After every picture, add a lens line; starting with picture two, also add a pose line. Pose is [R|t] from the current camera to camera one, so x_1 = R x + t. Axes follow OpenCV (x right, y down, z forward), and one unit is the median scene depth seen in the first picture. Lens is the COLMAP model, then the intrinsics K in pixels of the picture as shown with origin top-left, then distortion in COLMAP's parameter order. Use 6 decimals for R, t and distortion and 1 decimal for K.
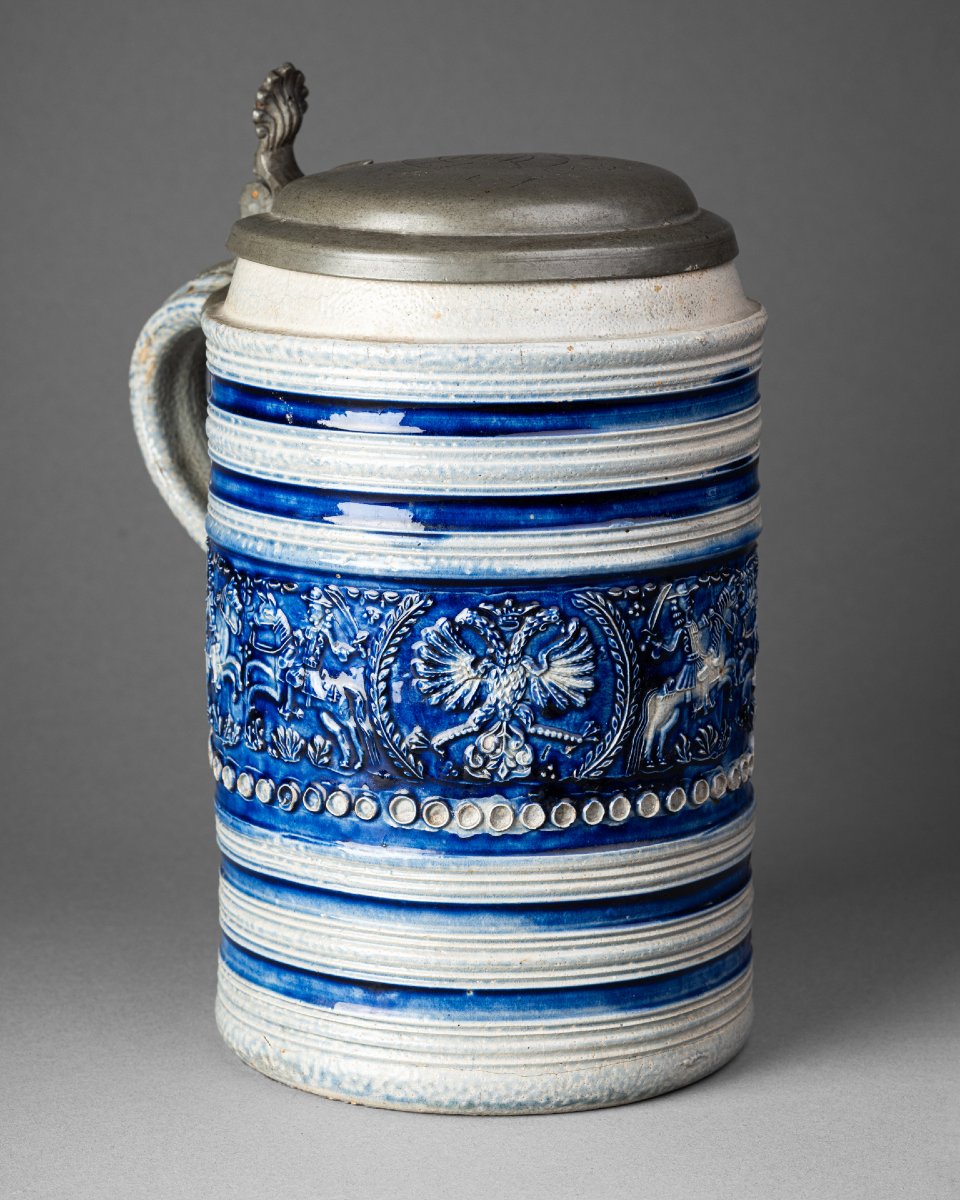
lens RADIAL K [[3711.0, 0, 539.0], [0, 3711.0, 601.0], [0, 0, 1]] dist [0.464532, 1.204791]
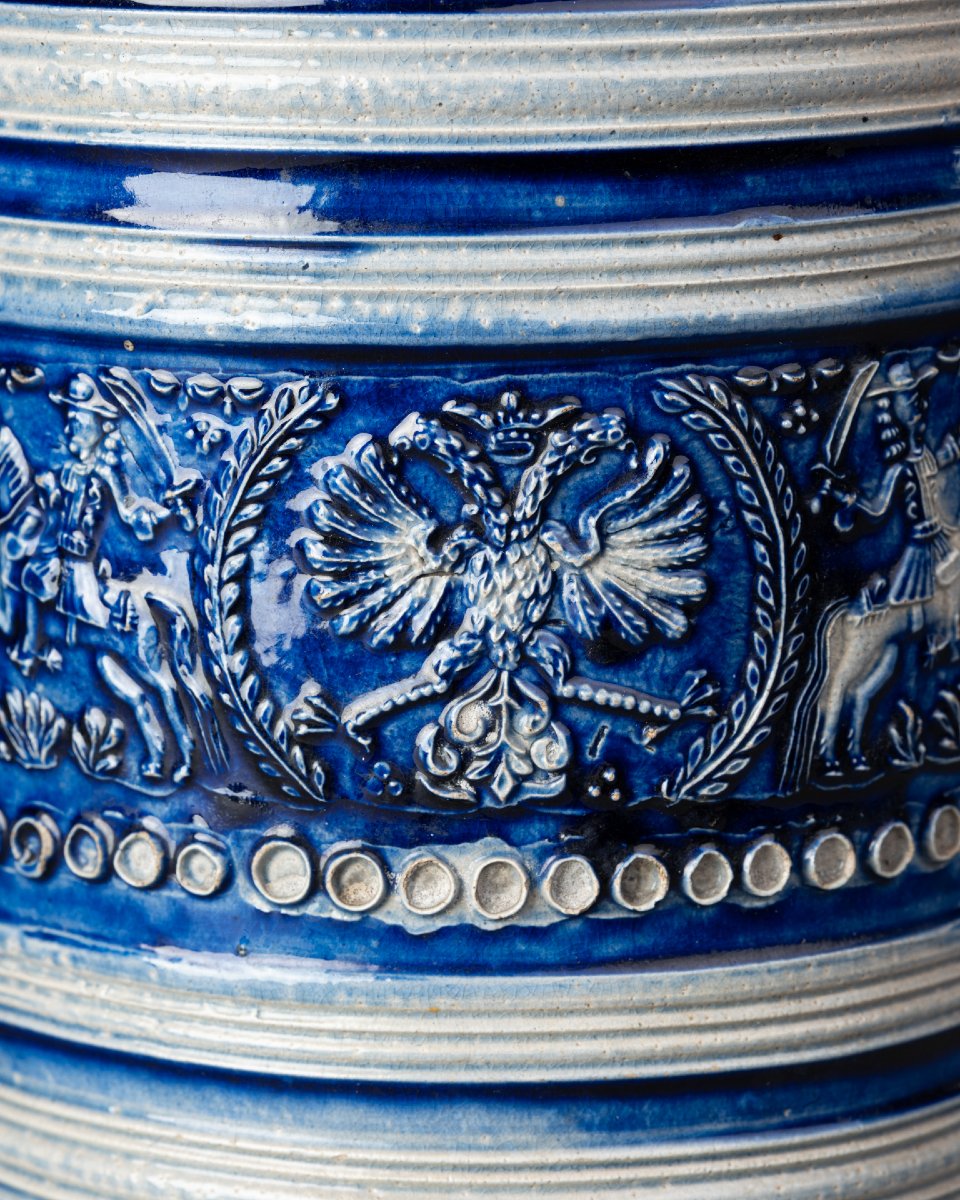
lens RADIAL K [[4109.8, 0, 479.0], [0, 4109.8, 497.5], [0, 0, 1]] dist [0.340693, -0.094050]
pose [[0.998910, -0.008725, -0.045856, 0.010393], [0.006444, 0.998746, -0.049649, 0.035988], [0.046232, 0.049299, 0.997713, 0.504252]]
